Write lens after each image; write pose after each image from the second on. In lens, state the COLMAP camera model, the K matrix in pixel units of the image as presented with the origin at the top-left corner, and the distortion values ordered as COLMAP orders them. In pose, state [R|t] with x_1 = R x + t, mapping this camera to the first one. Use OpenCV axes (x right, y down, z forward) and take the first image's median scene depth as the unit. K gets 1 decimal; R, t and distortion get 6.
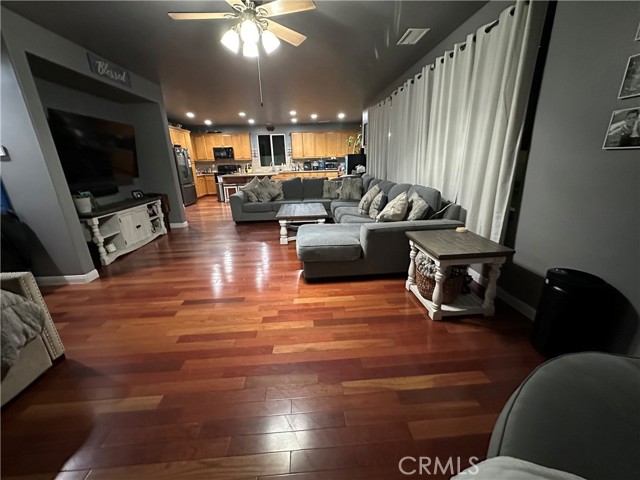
lens RADIAL K [[254.1, 0, 320.0], [0, 254.1, 240.0], [0, 0, 1]] dist [-0.002646, -0.000028]
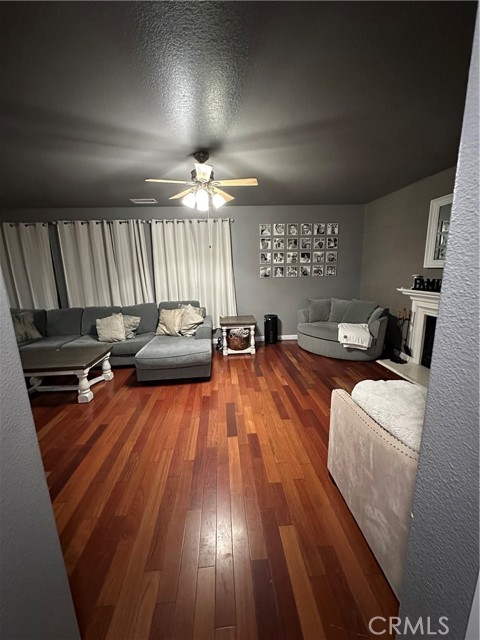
lens RADIAL K [[254.1, 0, 240.0], [0, 254.1, 320.0], [0, 0, 1]] dist [-0.002646, -0.000028]
pose [[-0.018029, -0.166324, 0.985906, -1.656224], [0.326131, 0.931157, 0.163051, -0.349006], [-0.945153, 0.324474, 0.037456, 0.962637]]
